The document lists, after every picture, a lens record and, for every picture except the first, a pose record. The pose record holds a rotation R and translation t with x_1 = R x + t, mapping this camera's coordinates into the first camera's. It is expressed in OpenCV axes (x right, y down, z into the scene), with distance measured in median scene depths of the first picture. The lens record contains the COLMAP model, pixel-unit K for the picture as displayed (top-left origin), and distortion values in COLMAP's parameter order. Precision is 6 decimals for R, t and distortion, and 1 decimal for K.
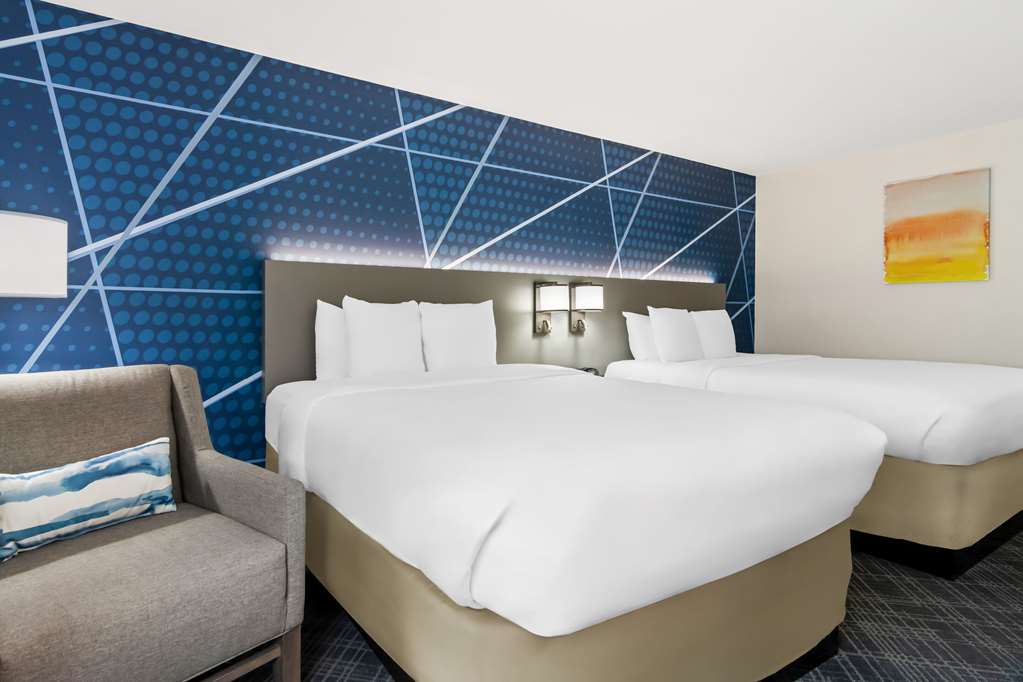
lens RADIAL K [[528.7, 0, 438.5], [0, 528.7, 315.8], [0, 0, 1]] dist [-0.002679, 0.000361]
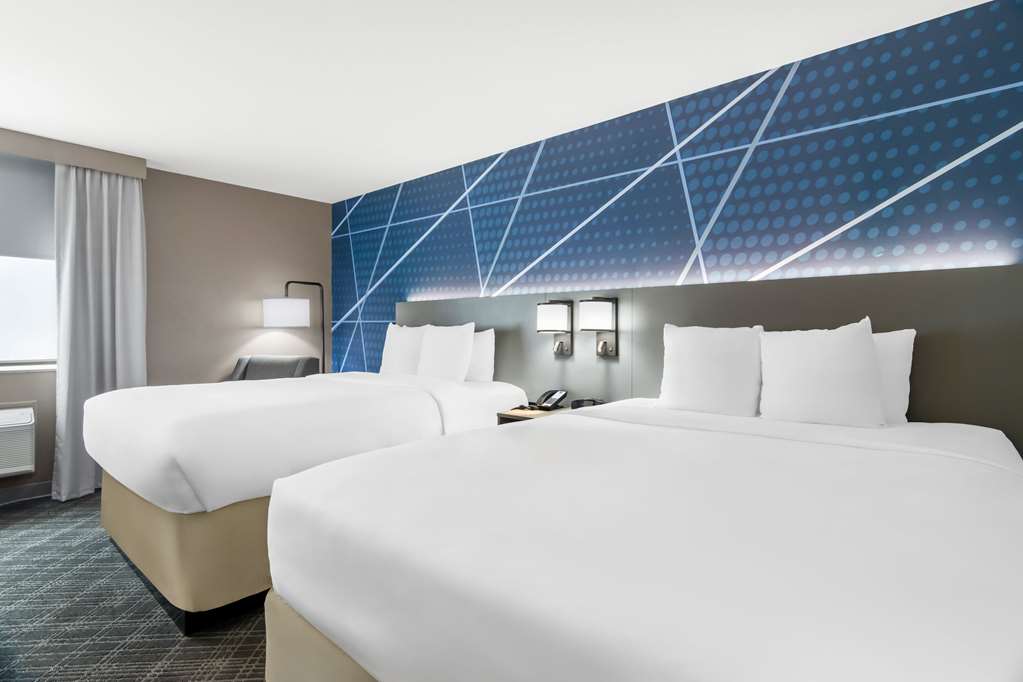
lens RADIAL K [[531.7, 0, 511.0], [0, 531.7, 334.1], [0, 0, 1]] dist [0.004453, 0.001658]
pose [[0.297161, -0.004065, -0.954819, 1.068137], [-0.013230, 0.999877, -0.008374, 0.004970], [0.954736, 0.015120, 0.297070, 0.630016]]
